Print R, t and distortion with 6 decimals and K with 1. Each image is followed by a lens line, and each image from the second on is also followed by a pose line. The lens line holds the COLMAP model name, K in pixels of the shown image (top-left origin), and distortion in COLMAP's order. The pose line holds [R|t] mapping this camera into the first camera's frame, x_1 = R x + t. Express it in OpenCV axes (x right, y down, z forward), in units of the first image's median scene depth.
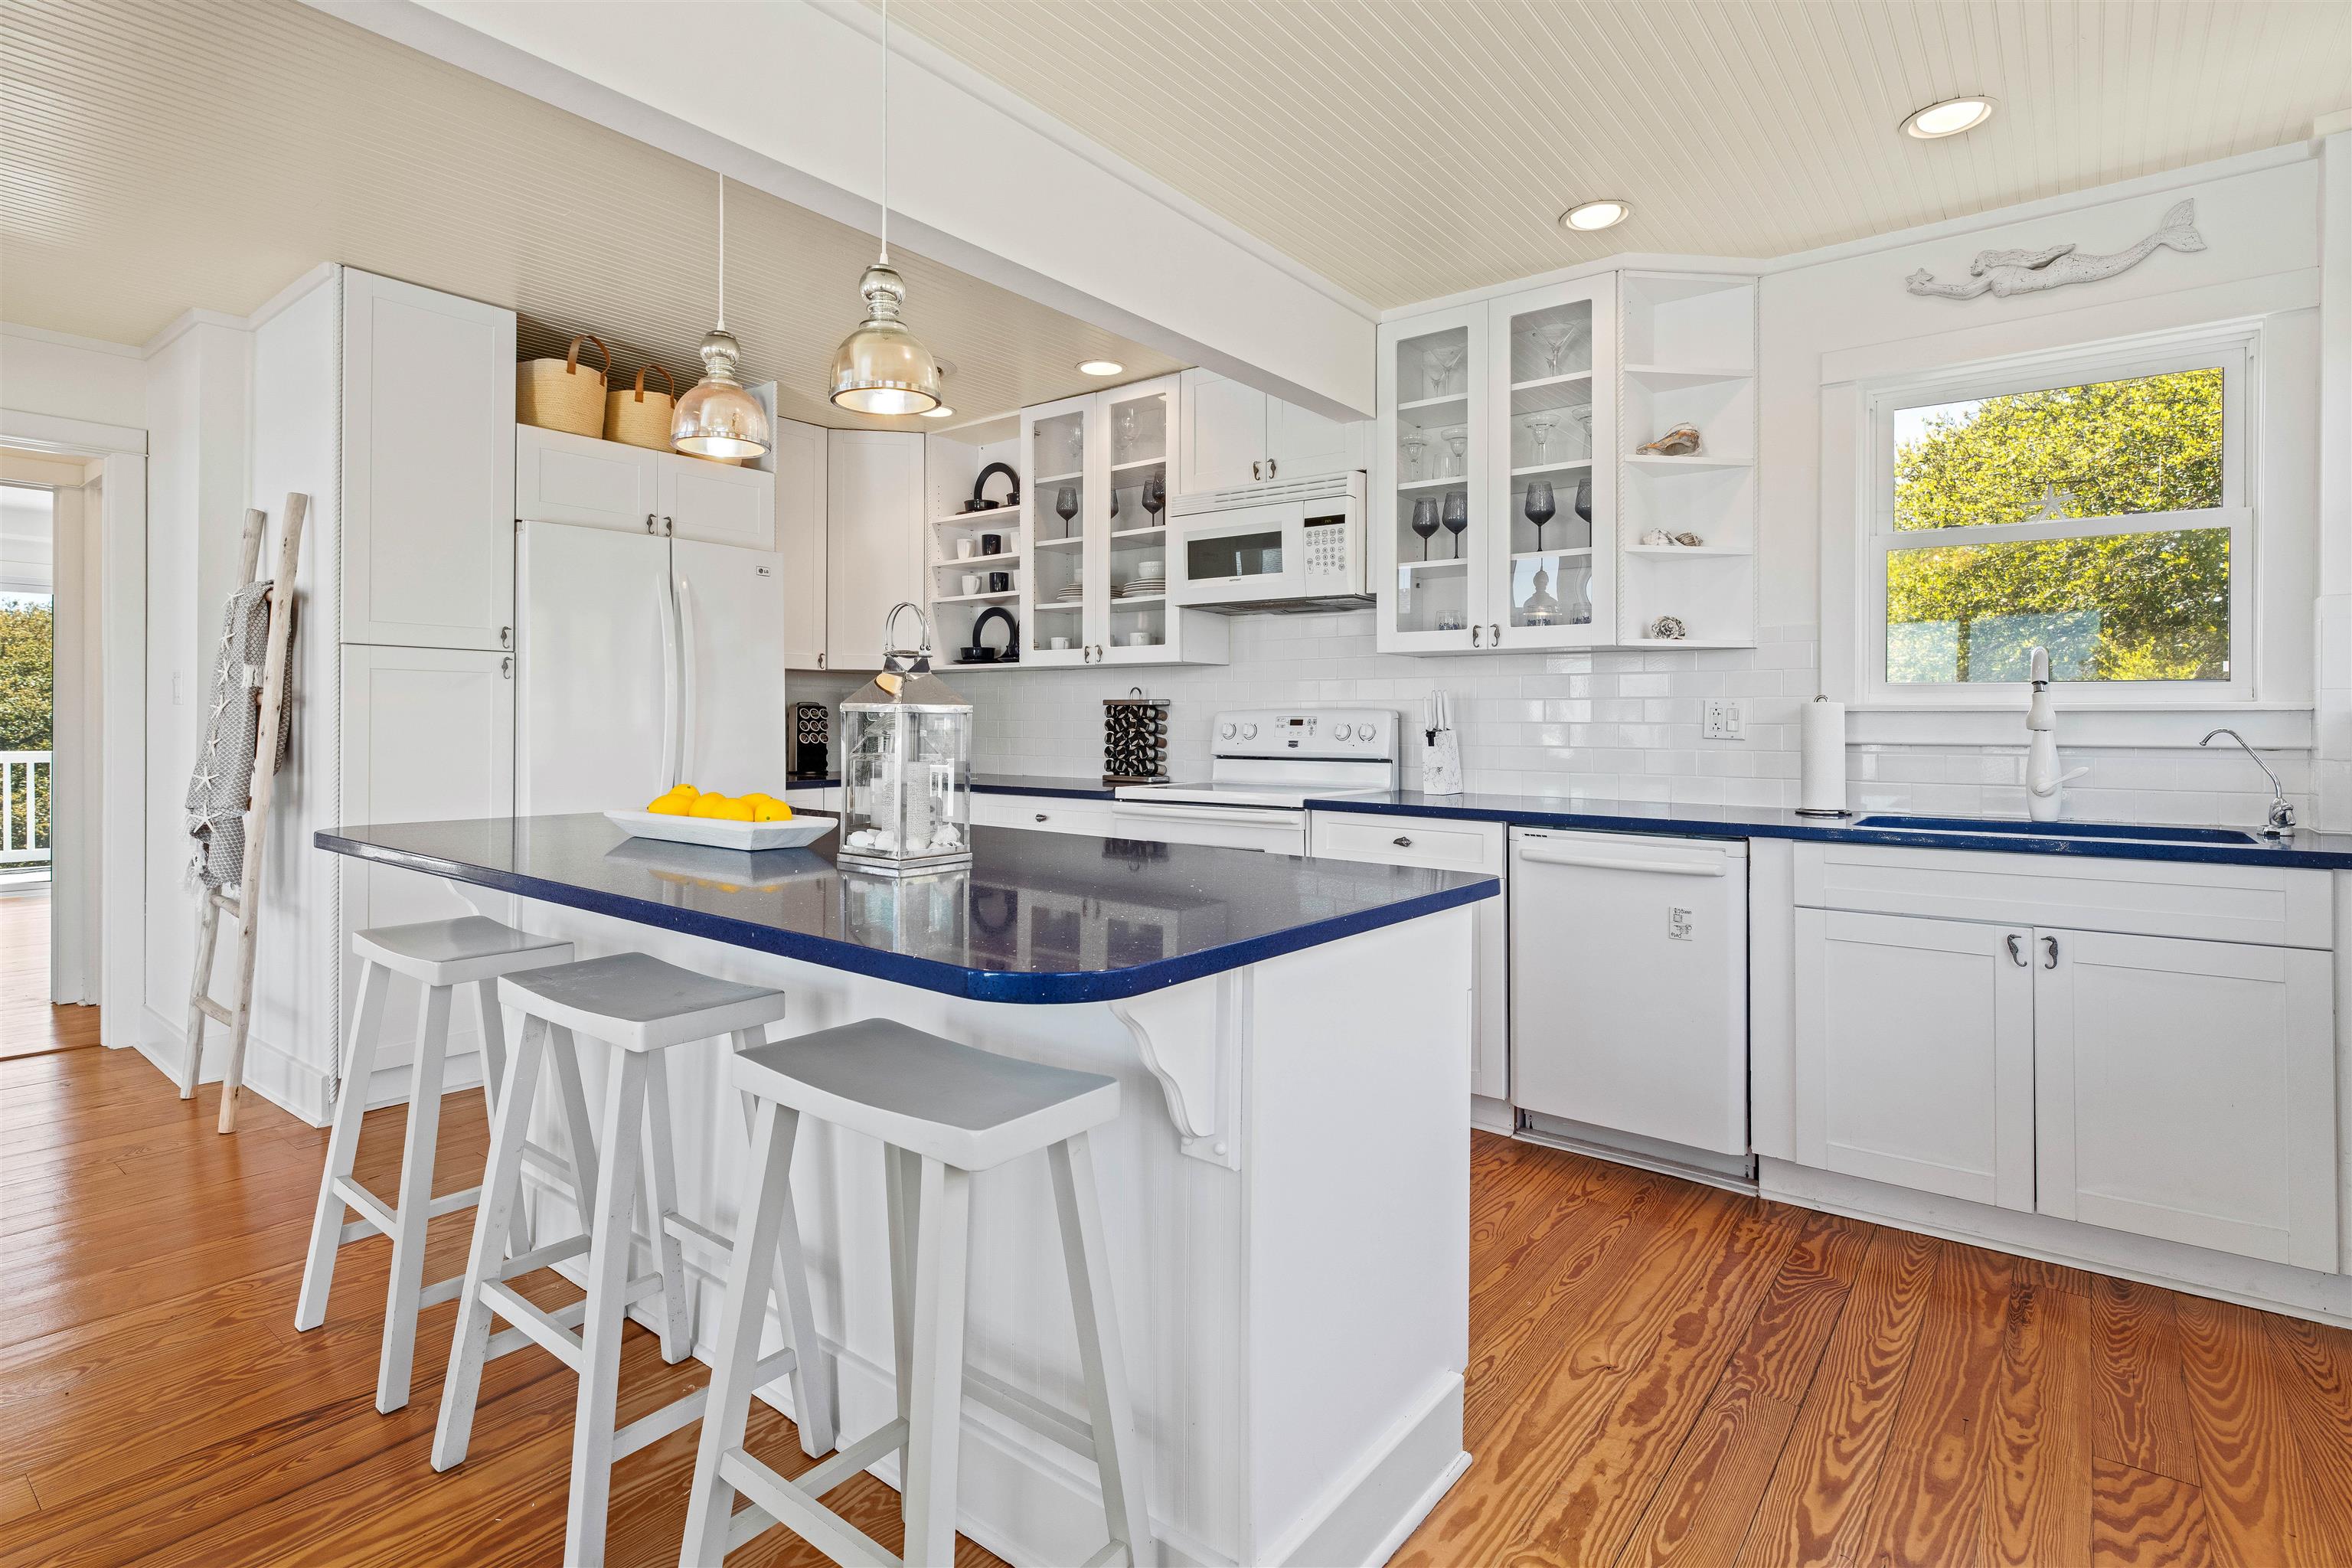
lens RADIAL K [[1149.0, 0, 1198.3], [0, 1149.0, 714.3], [0, 0, 1]] dist [-0.000856, -0.000335]
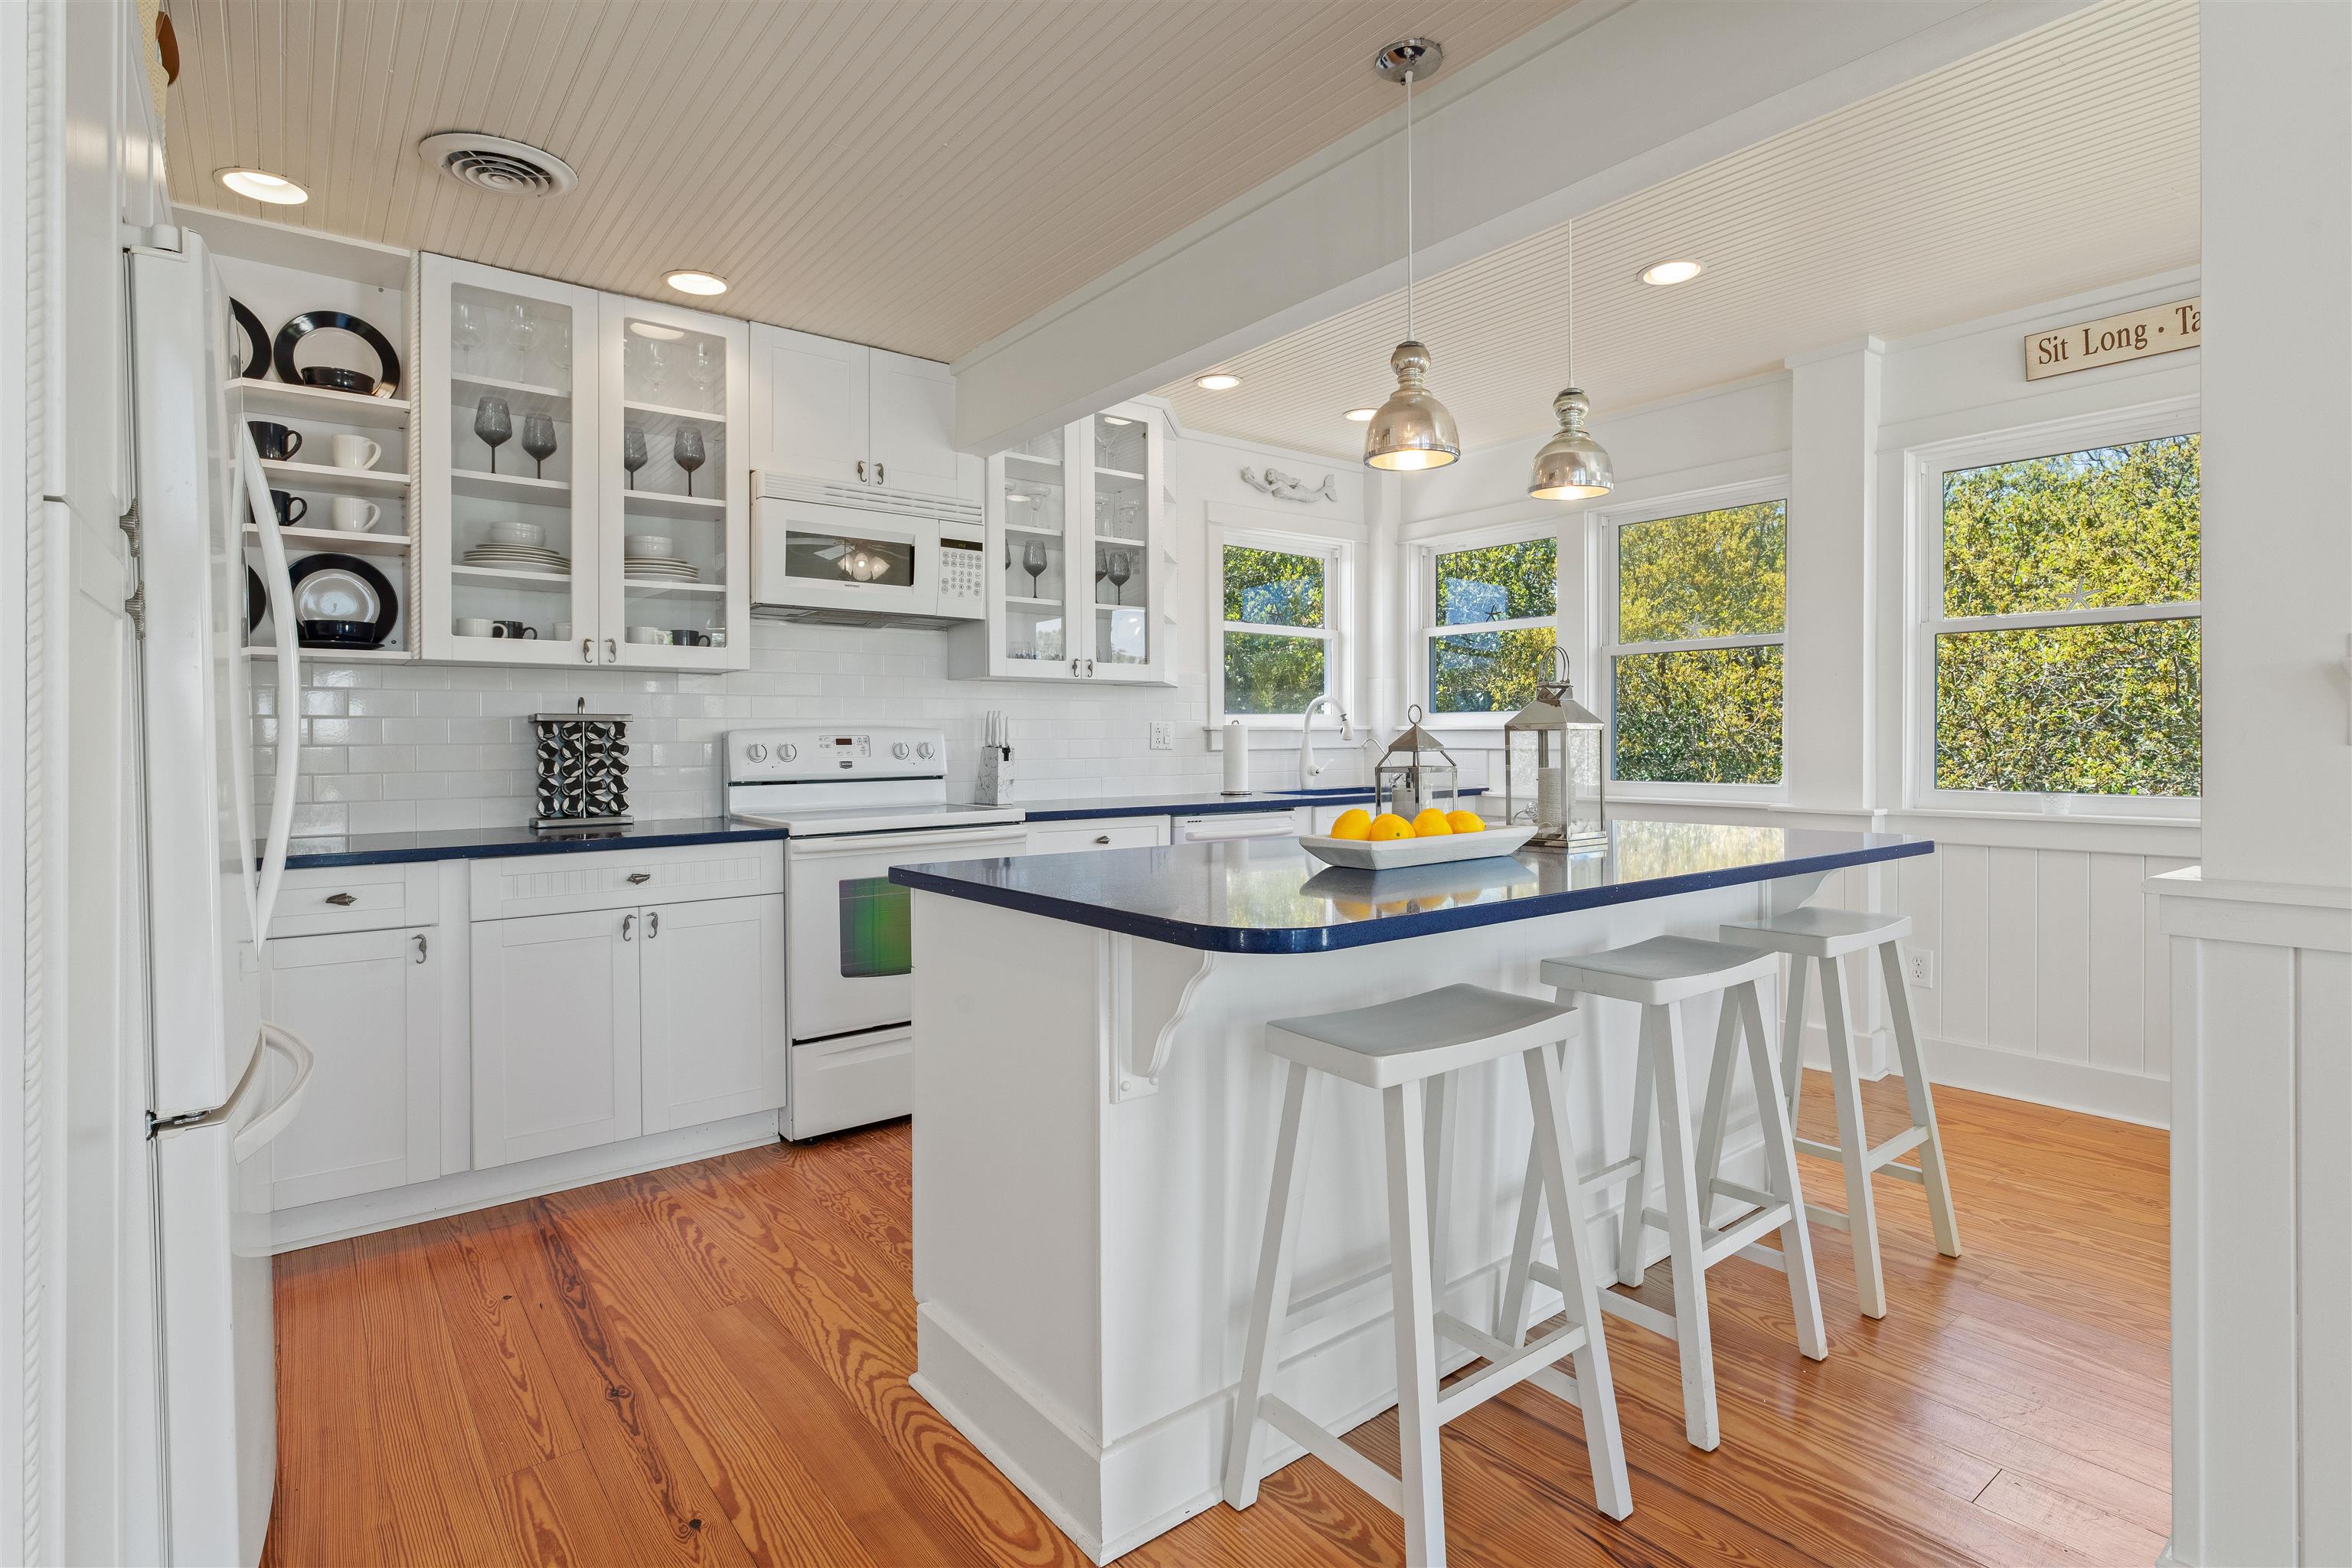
lens RADIAL K [[1149.0, 0, 1153.2], [0, 1149.0, 740.6], [0, 0, 1]] dist [-0.000856, -0.000335]
pose [[0.263129, -0.003855, 0.964753, -0.759024], [0.005453, 0.999982, 0.002508, 0.005122], [-0.964745, 0.004601, 0.263146, 0.511698]]
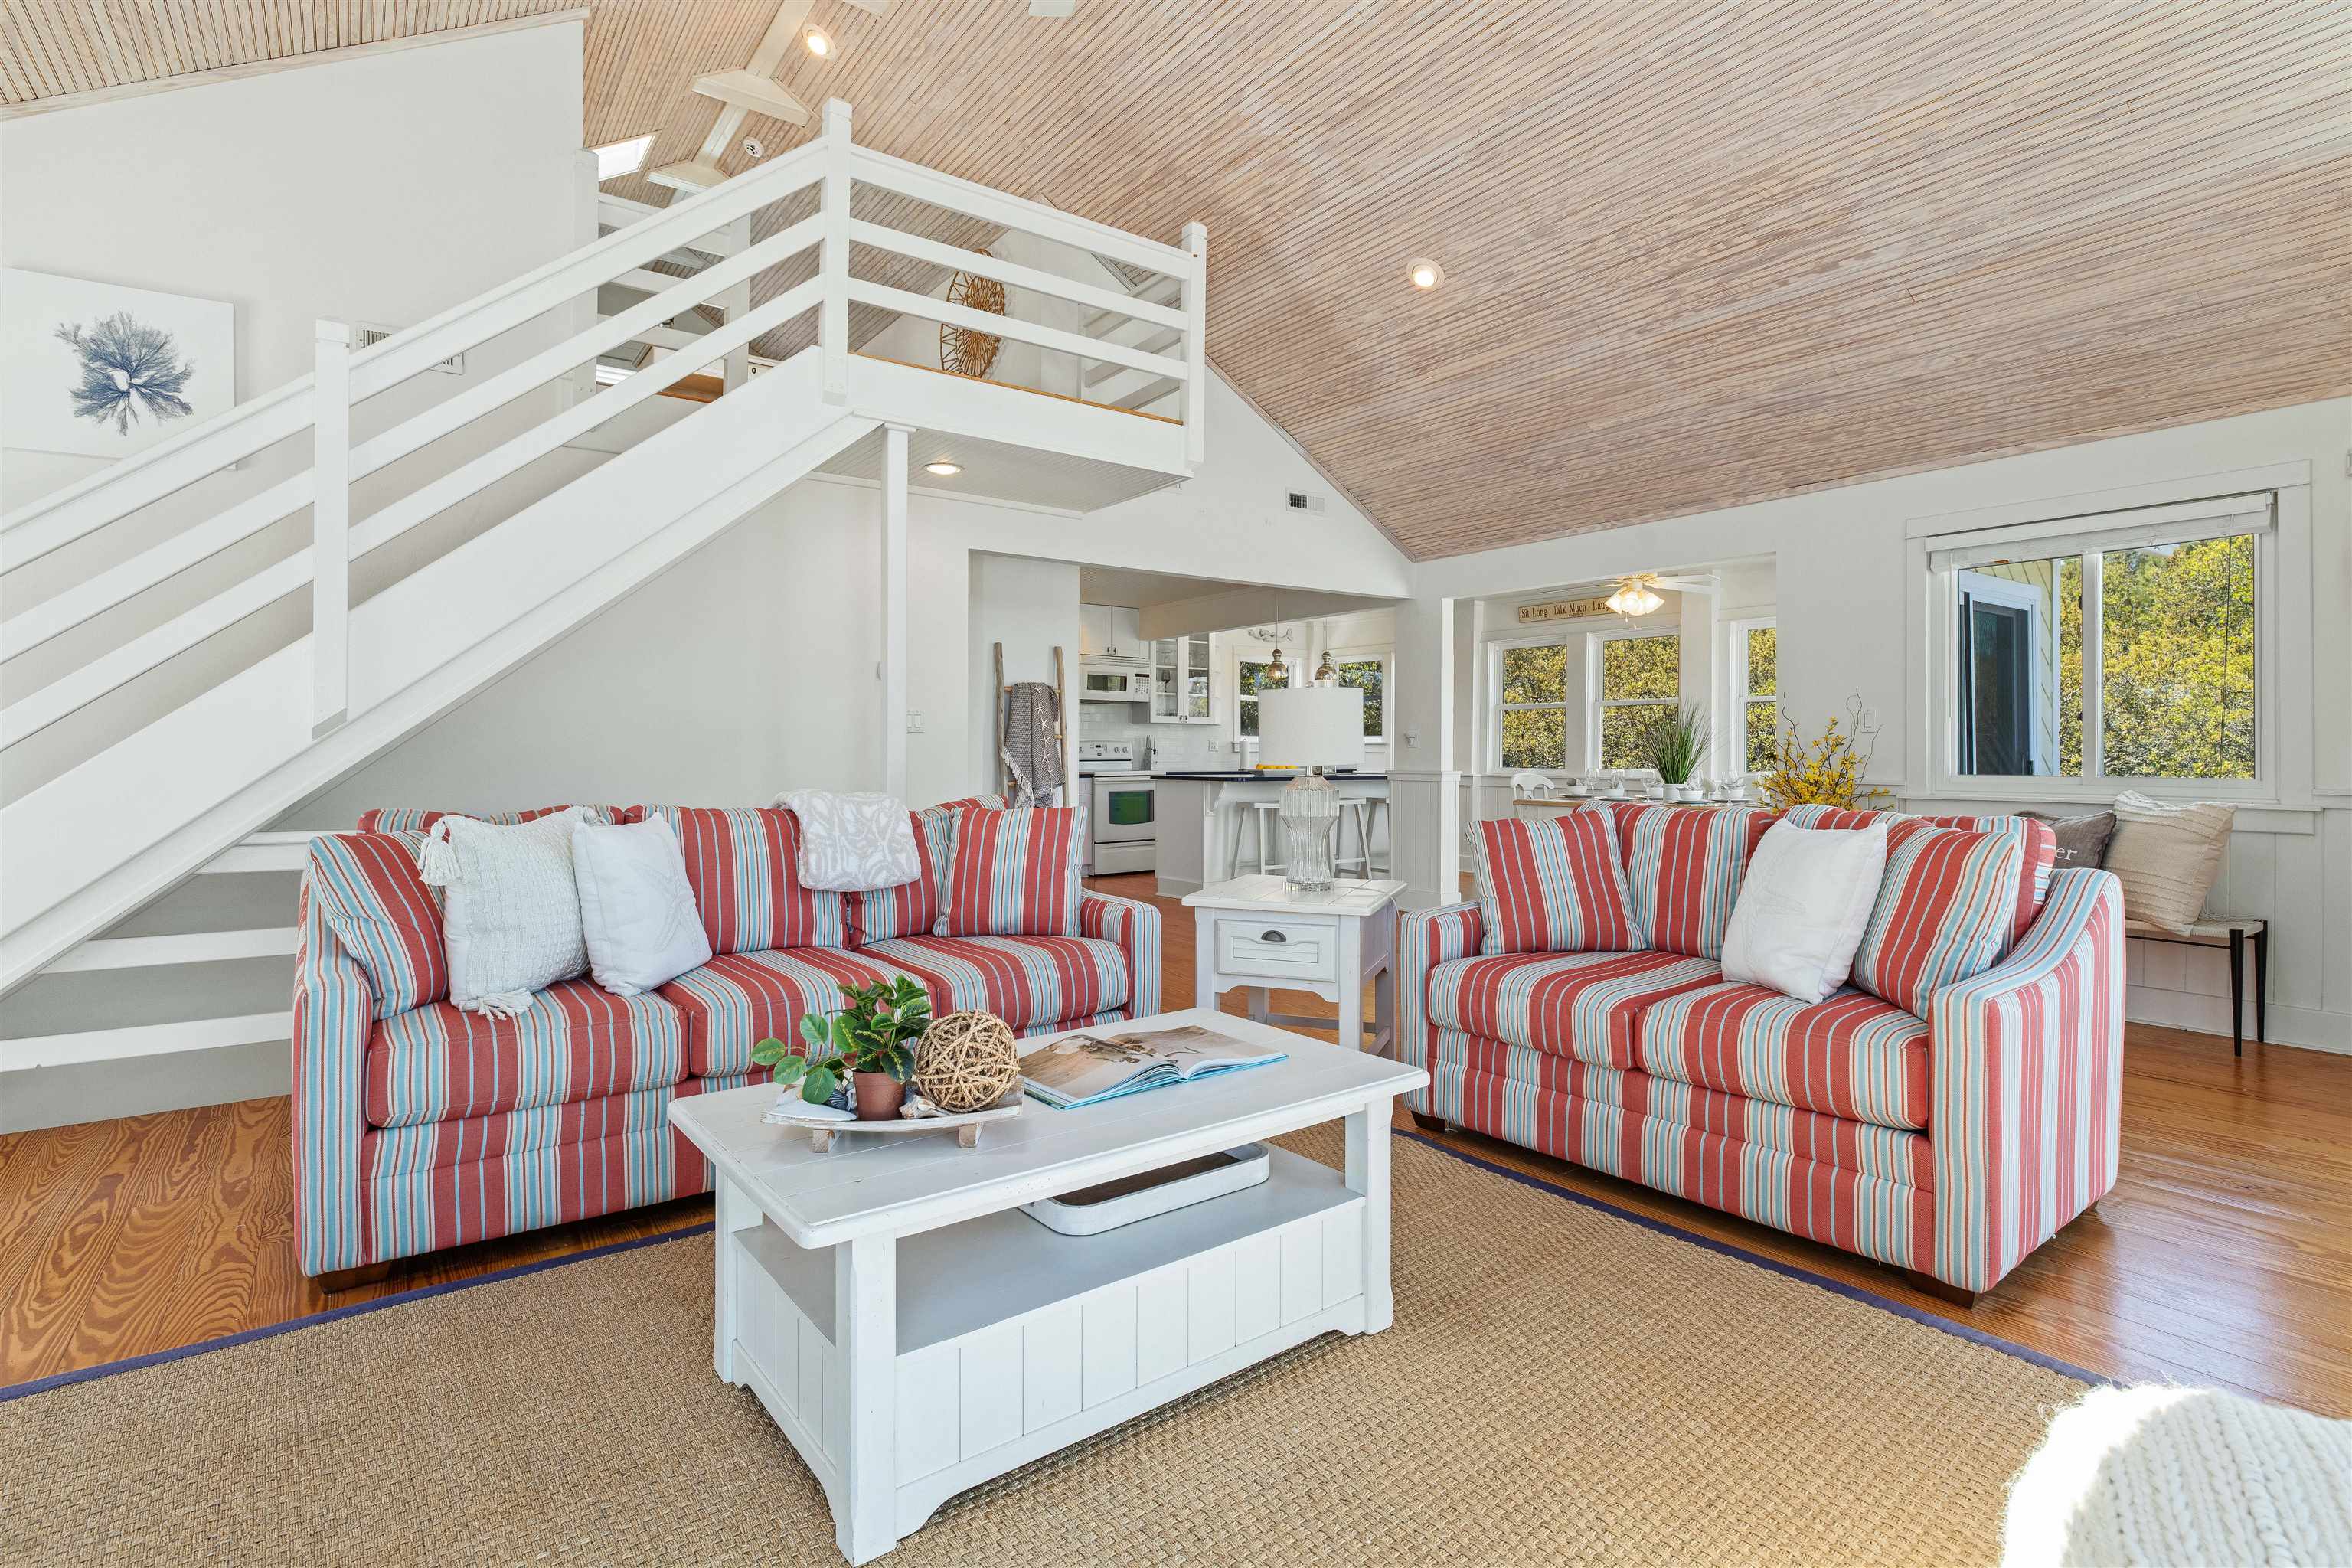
lens RADIAL K [[1149.0, 0, 1173.8], [0, 1149.0, 760.1], [0, 0, 1]] dist [-0.000856, -0.000335]
pose [[0.281809, -0.010315, 0.959415, -2.358489], [-0.003805, 0.999922, 0.011868, 0.007563], [-0.959463, -0.006995, 0.281748, 0.109603]]
